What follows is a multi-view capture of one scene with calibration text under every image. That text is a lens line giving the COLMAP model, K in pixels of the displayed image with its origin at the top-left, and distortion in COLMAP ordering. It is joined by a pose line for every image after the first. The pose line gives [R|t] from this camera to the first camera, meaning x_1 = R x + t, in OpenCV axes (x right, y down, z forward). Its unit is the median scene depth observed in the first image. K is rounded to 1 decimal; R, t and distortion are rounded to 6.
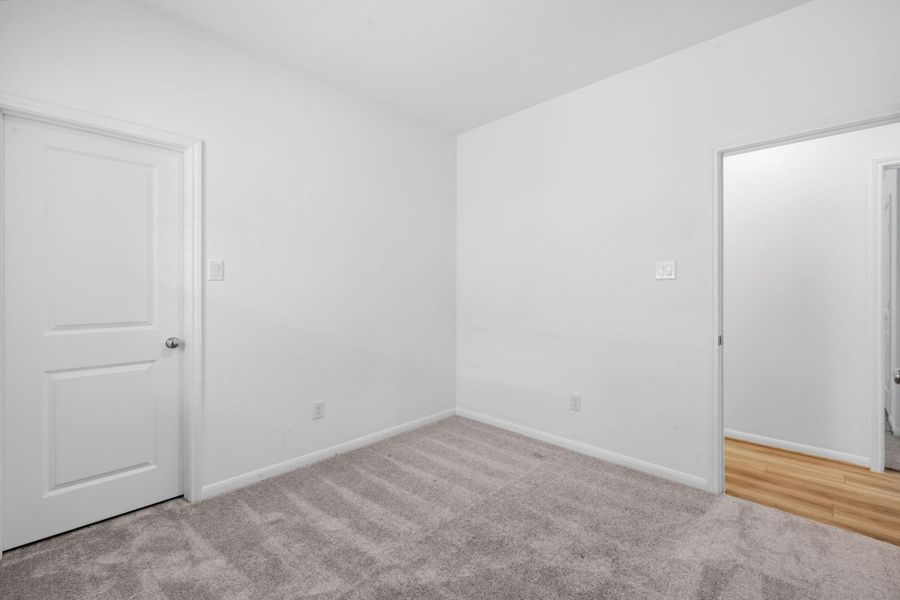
lens RADIAL K [[388.8, 0, 452.0], [0, 388.8, 282.4], [0, 0, 1]] dist [-0.001972, -0.000099]
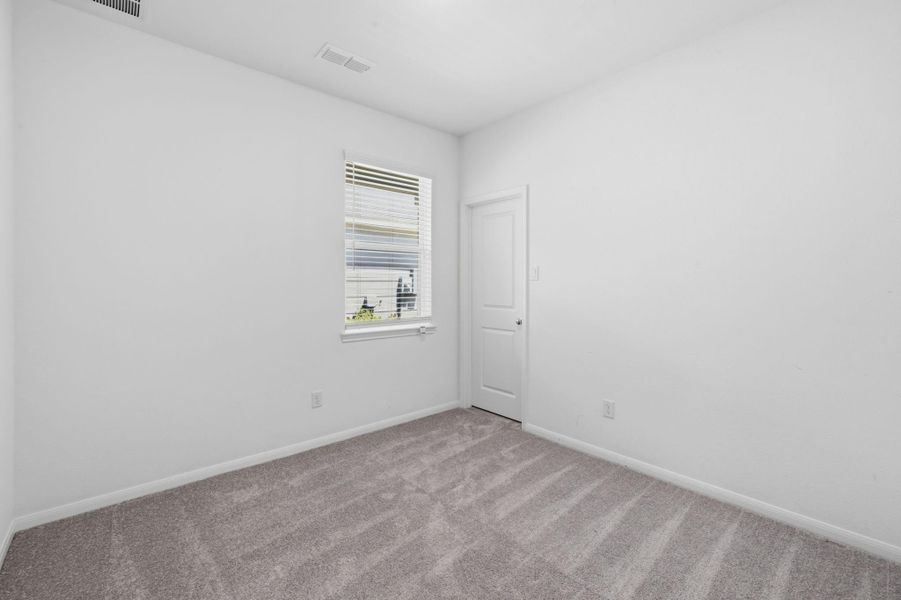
lens RADIAL K [[381.0, 0, 450.4], [0, 381.0, 290.3], [0, 0, 1]] dist [-0.000167, 0.000079]
pose [[-0.061278, 0.013915, -0.998024, 0.832849], [0.010715, 0.999854, 0.013283, 0.010377], [0.998063, -0.009880, -0.061418, 0.854653]]
